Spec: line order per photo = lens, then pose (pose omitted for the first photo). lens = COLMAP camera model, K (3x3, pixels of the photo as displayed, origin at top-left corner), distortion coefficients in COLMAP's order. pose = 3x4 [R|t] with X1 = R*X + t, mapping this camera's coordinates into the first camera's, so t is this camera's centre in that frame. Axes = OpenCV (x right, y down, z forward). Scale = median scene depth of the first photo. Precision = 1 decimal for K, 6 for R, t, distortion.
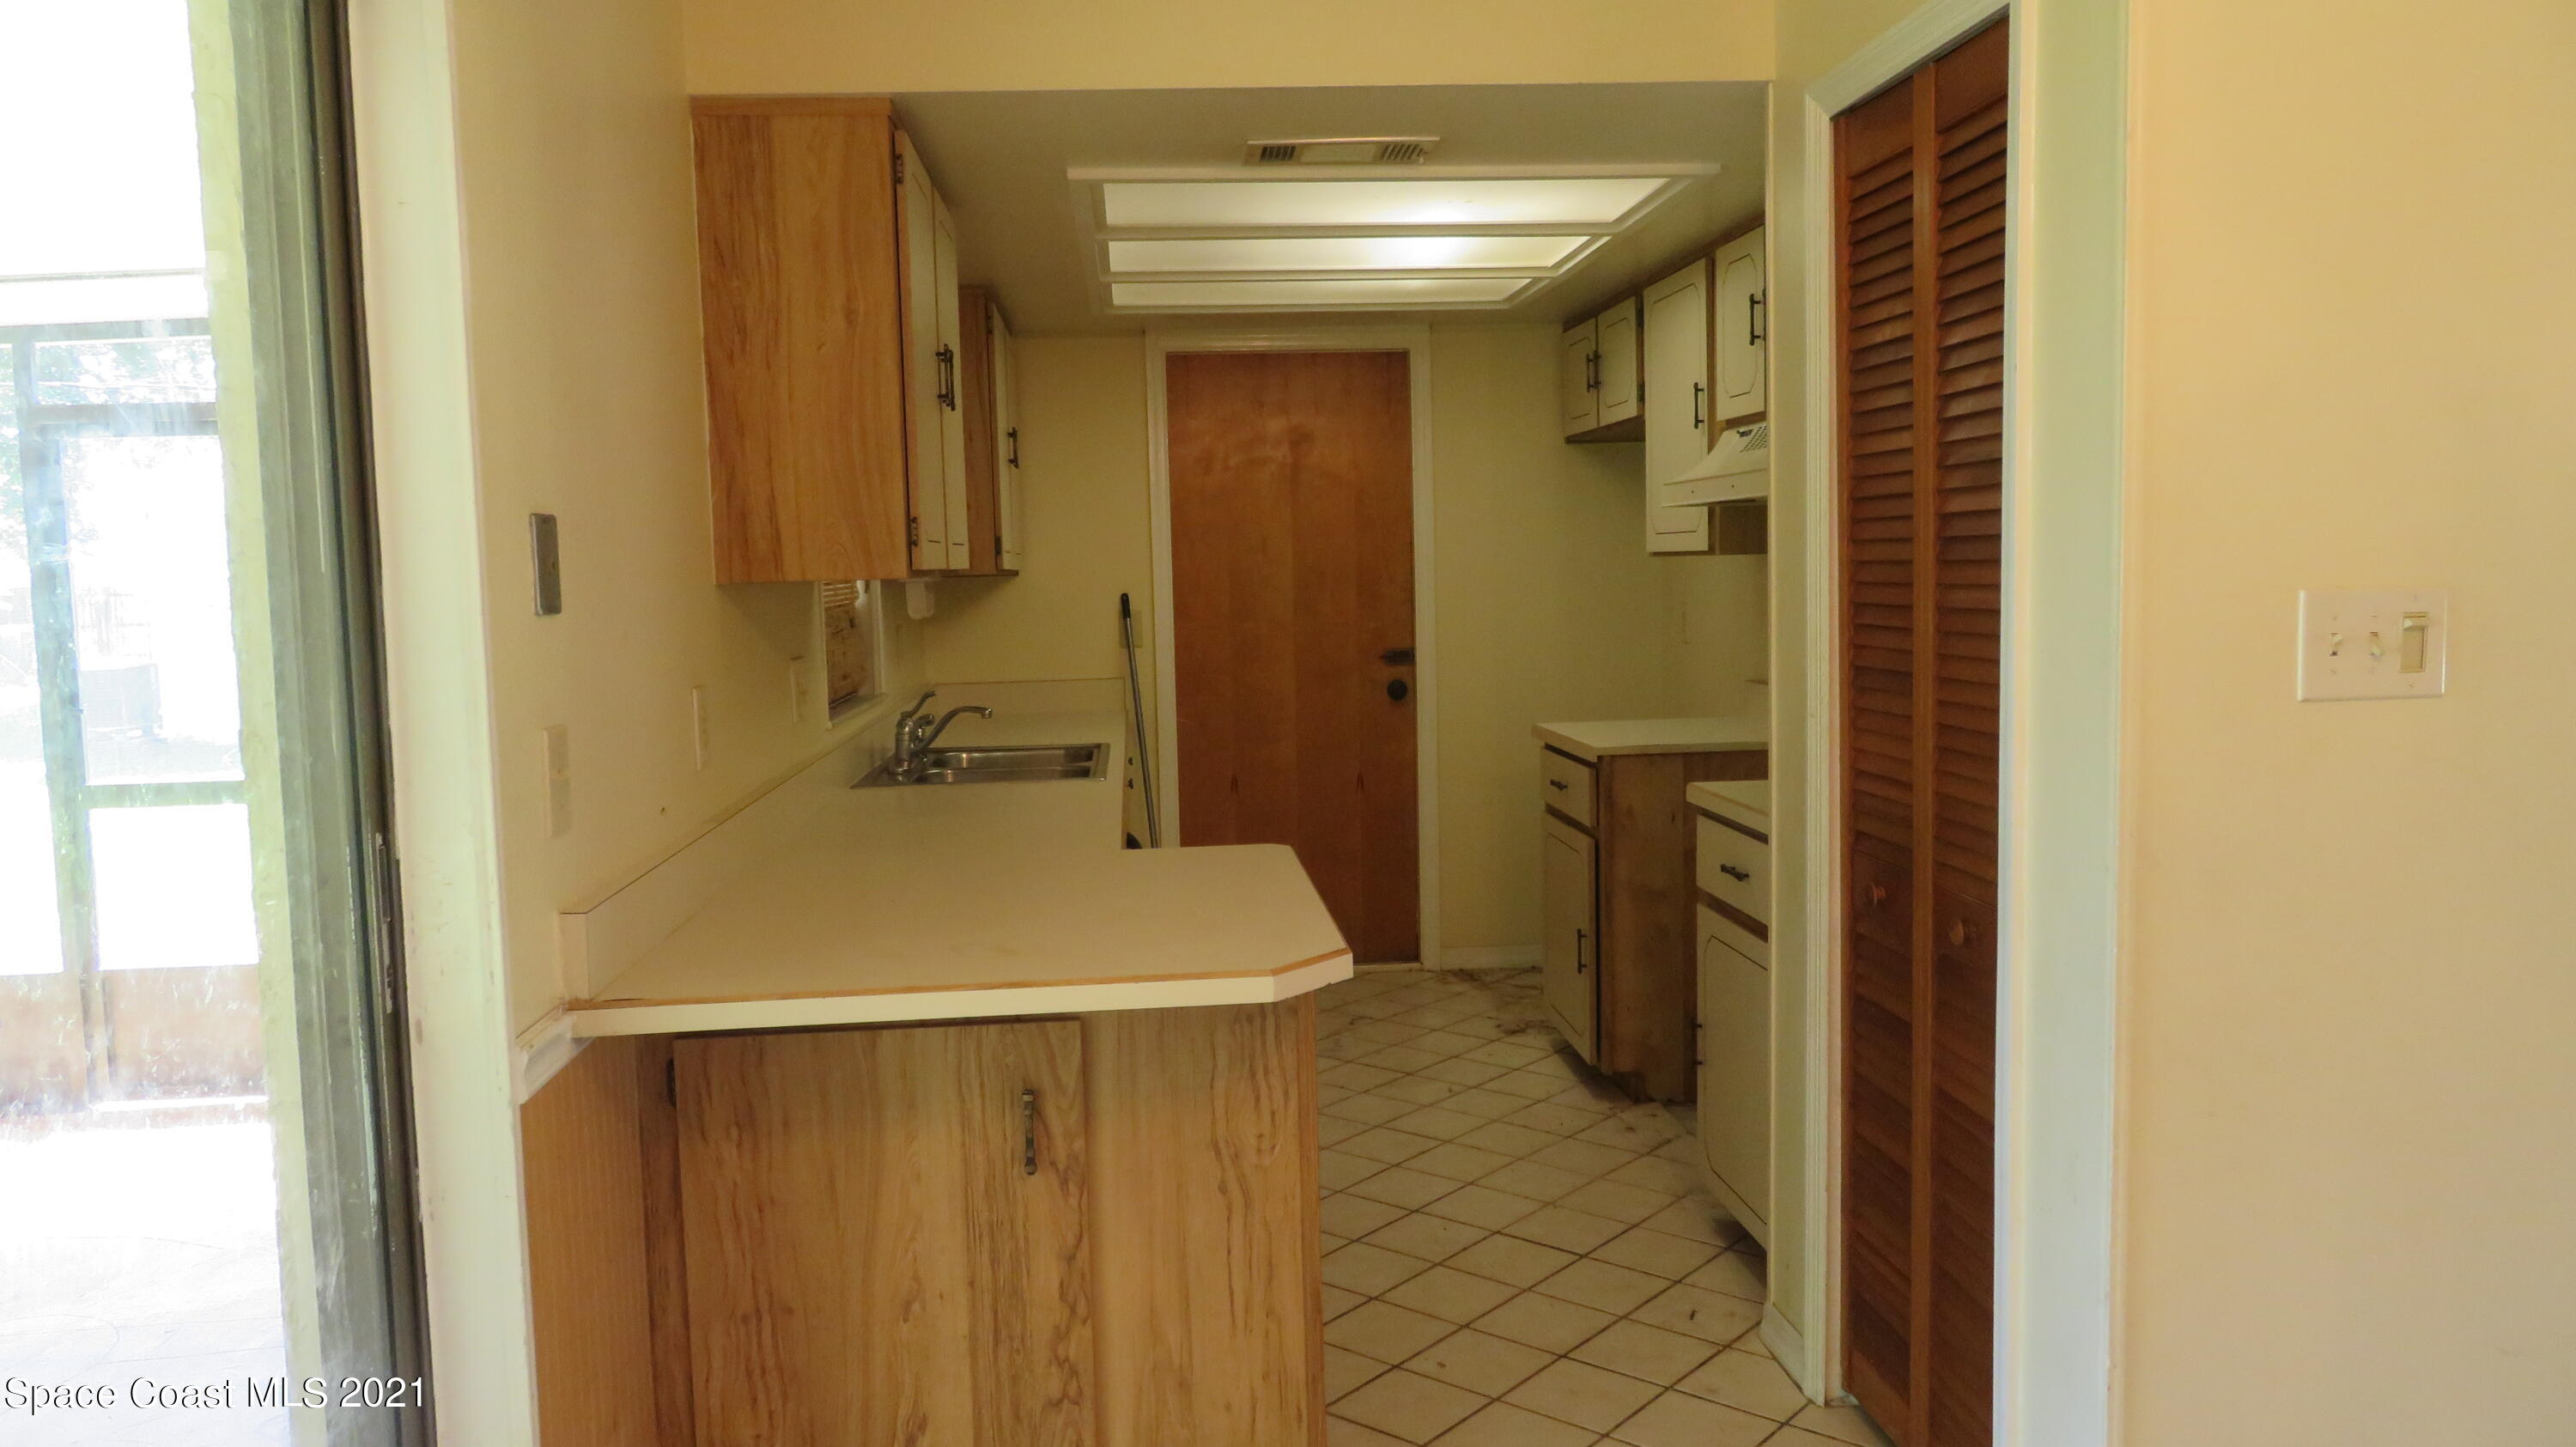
lens RADIAL K [[1845.8, 0, 1288.0], [0, 1845.8, 723.5], [0, 0, 1]] dist [-0.004129, -0.002580]
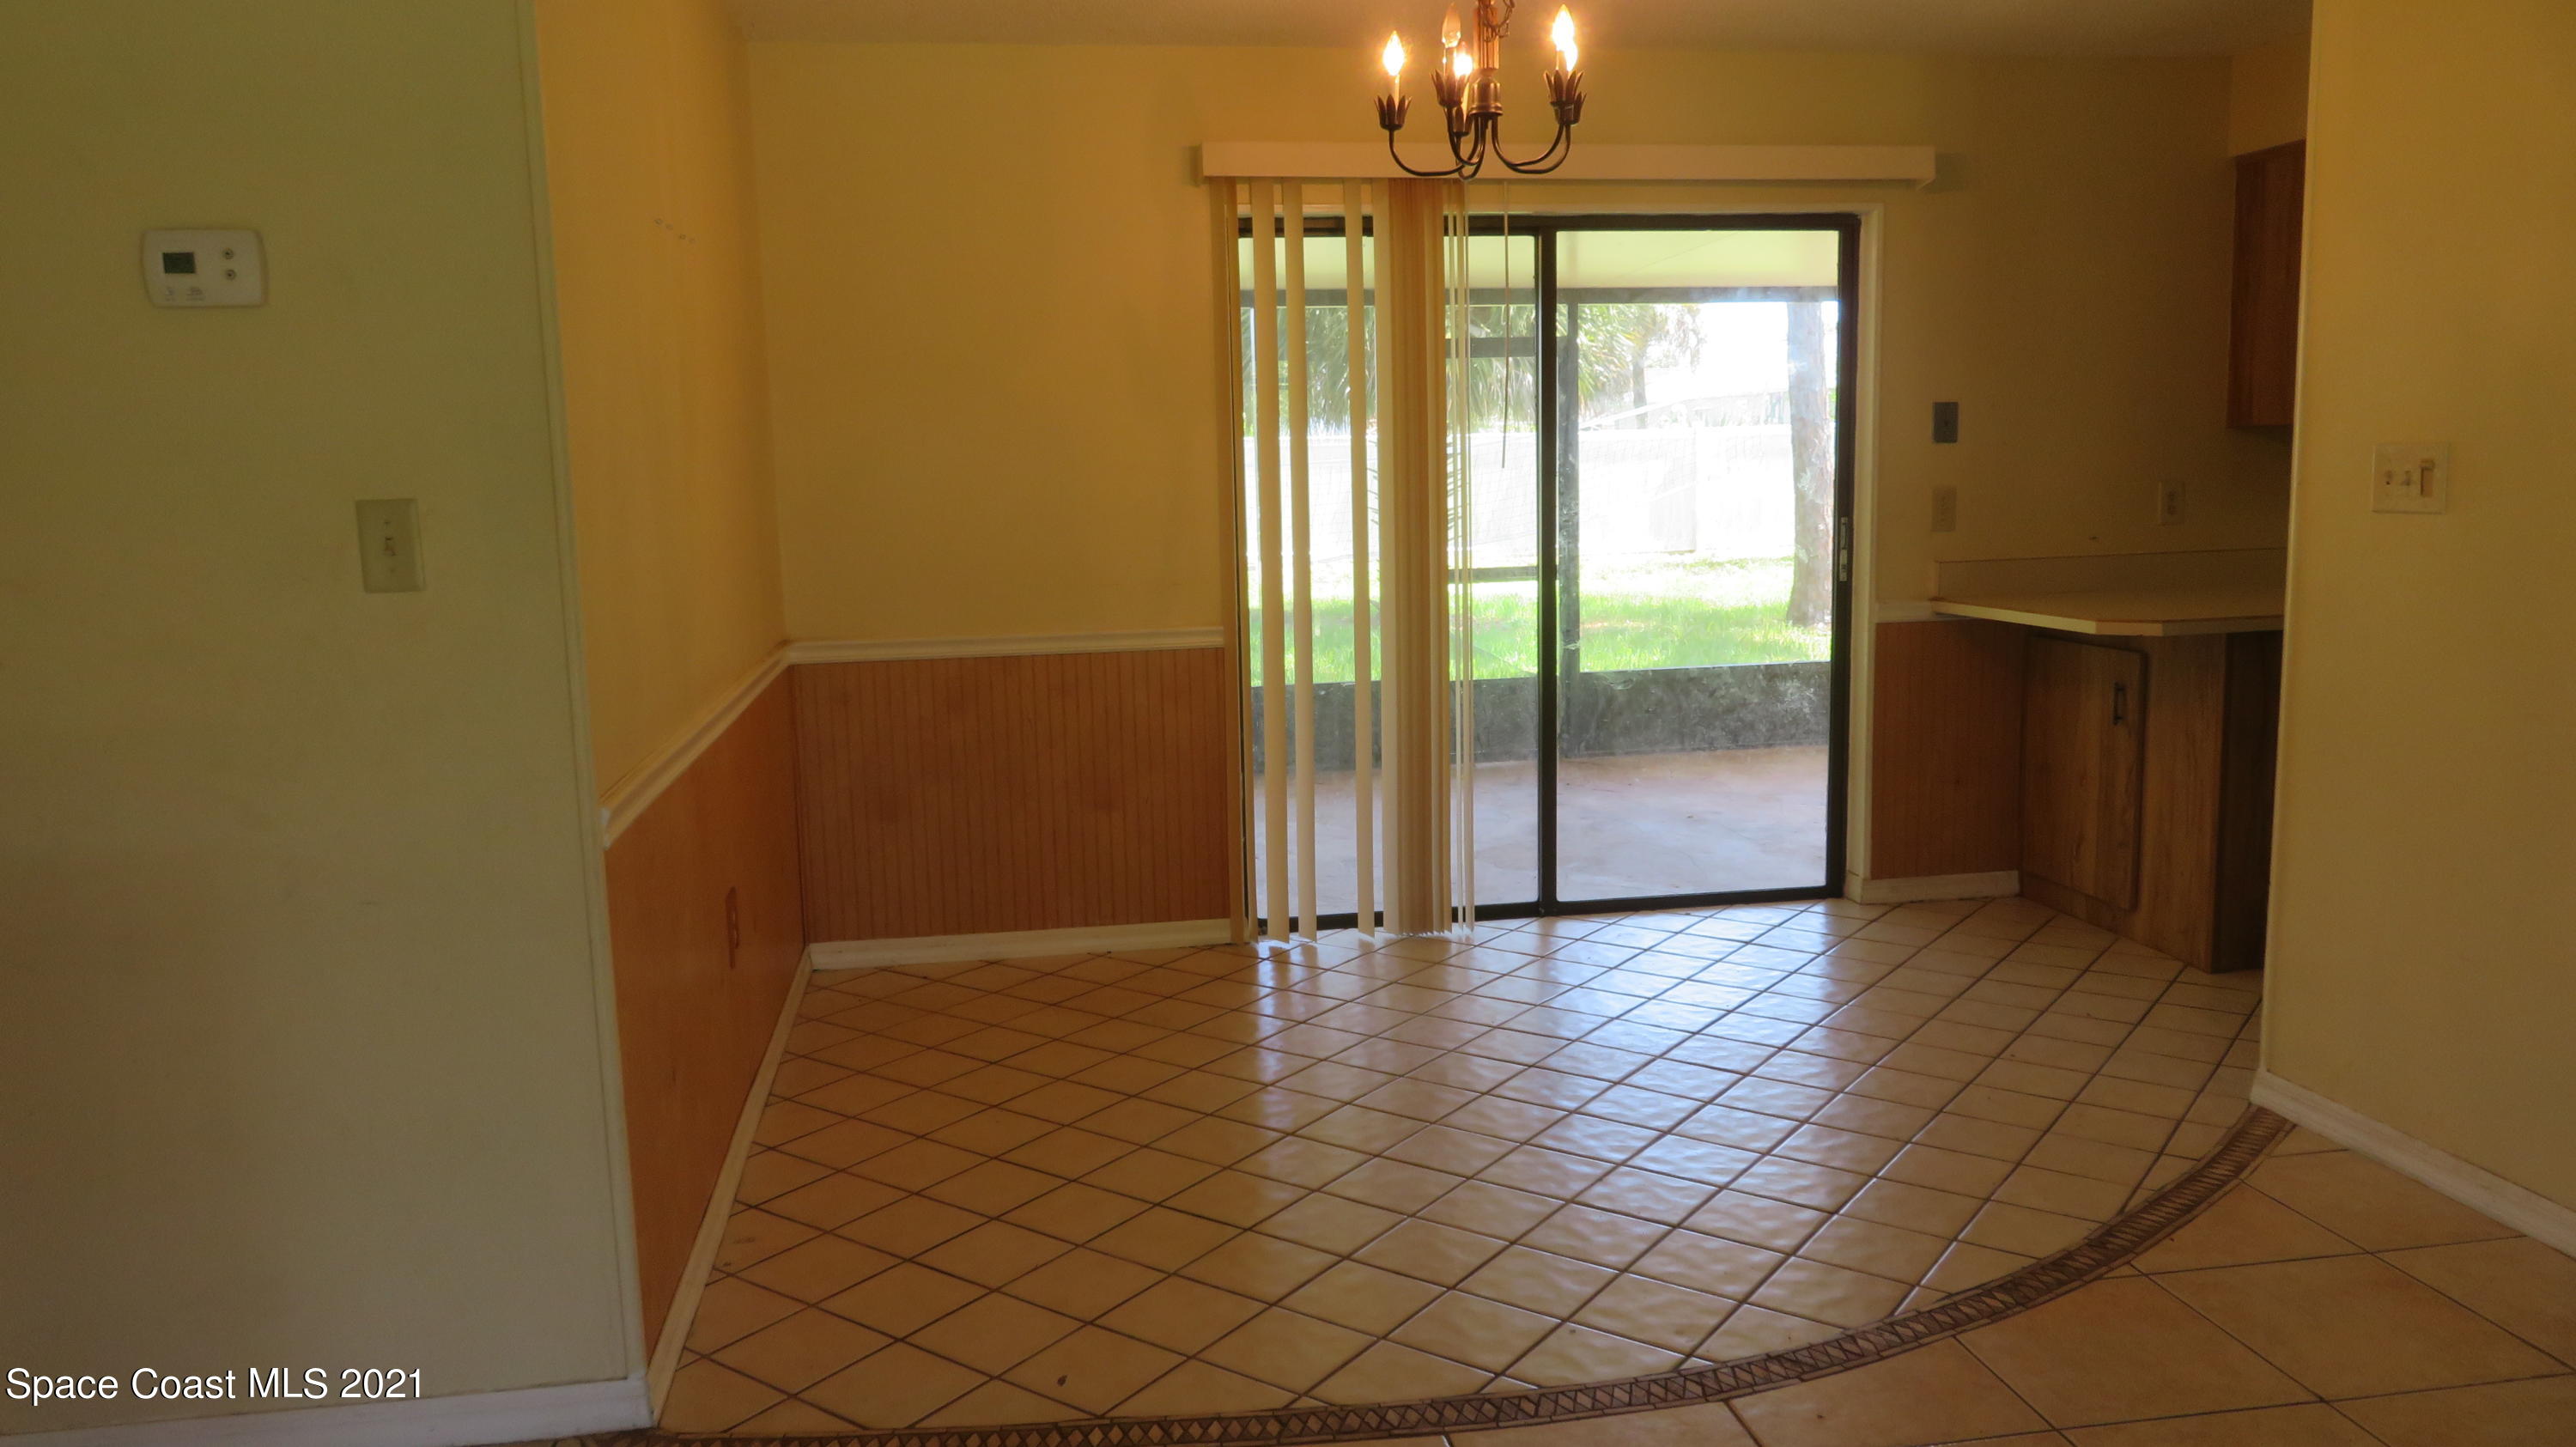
lens RADIAL K [[1845.8, 0, 1288.0], [0, 1845.8, 723.5], [0, 0, 1]] dist [-0.004129, -0.002580]
pose [[0.075217, 0.164243, -0.983548, 1.770598], [-0.065430, 0.985029, 0.159486, -0.020702], [0.995018, 0.052358, 0.084837, -0.074990]]
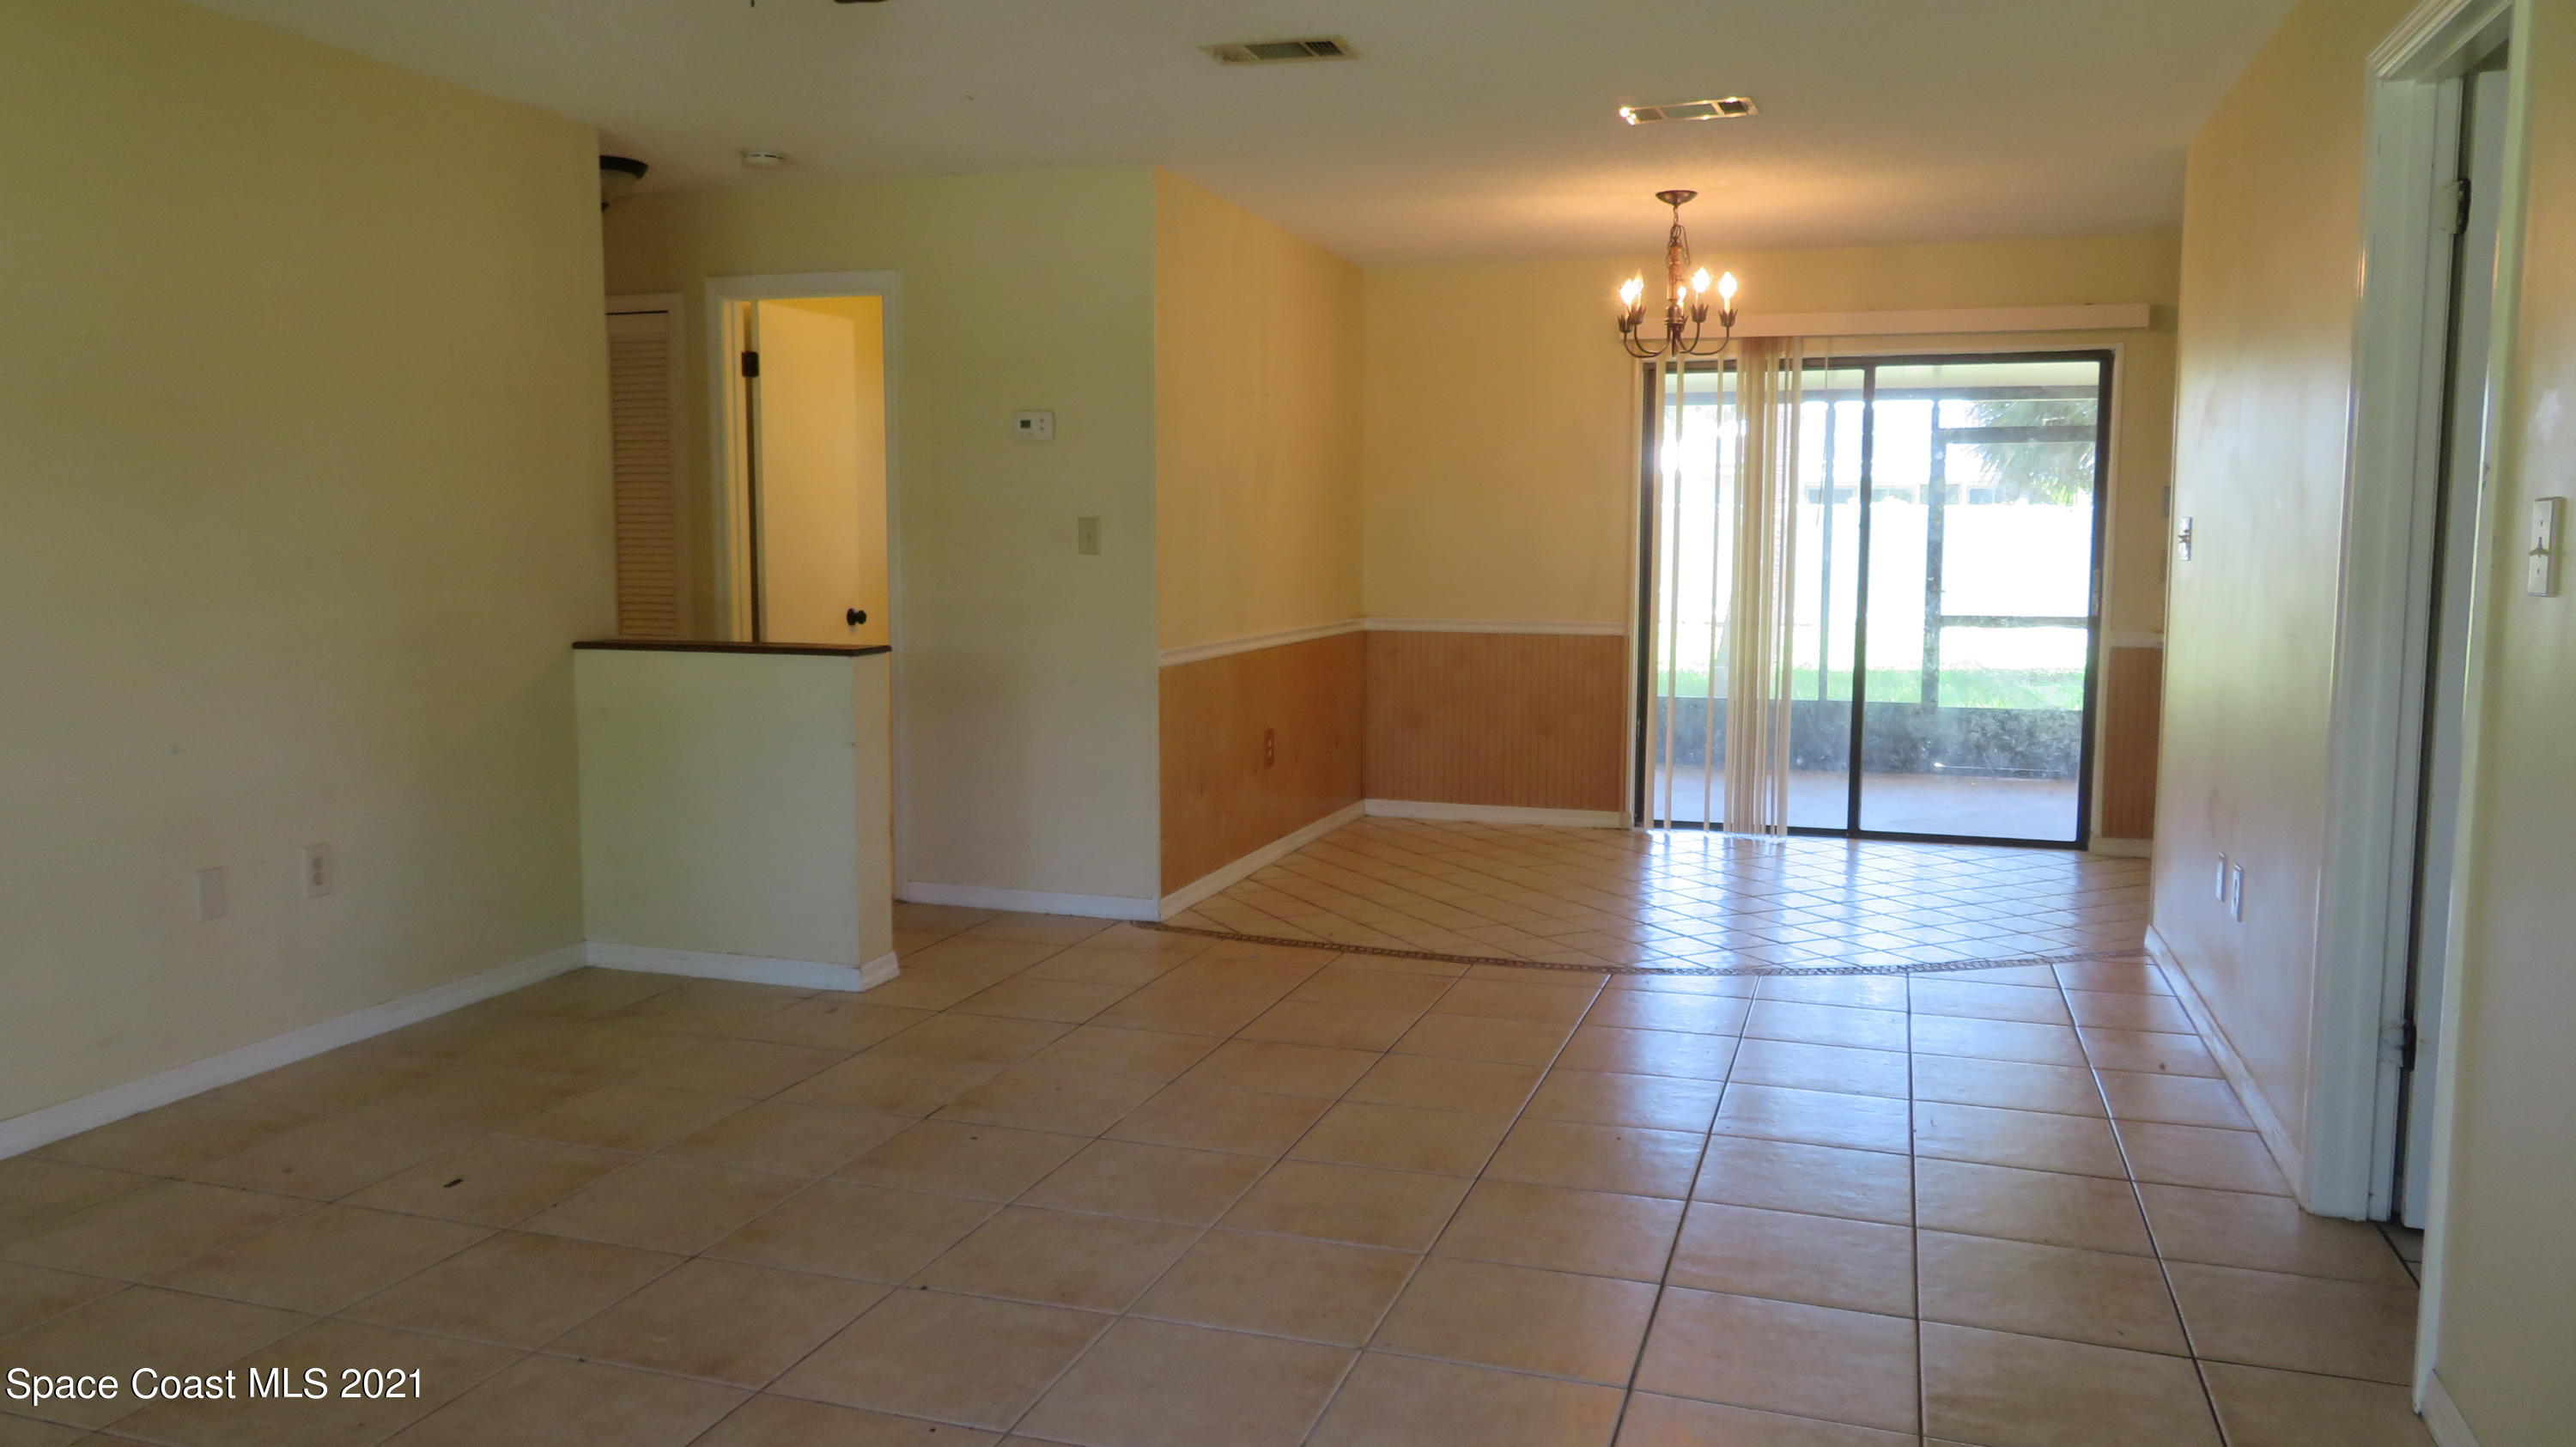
lens RADIAL K [[1845.8, 0, 1288.0], [0, 1845.8, 723.5], [0, 0, 1]] dist [-0.004129, -0.002580]
pose [[-0.394797, 0.118872, -0.911046, 2.895405], [-0.073828, 0.984284, 0.160421, -0.092159], [0.915797, 0.130595, -0.379816, 0.722819]]
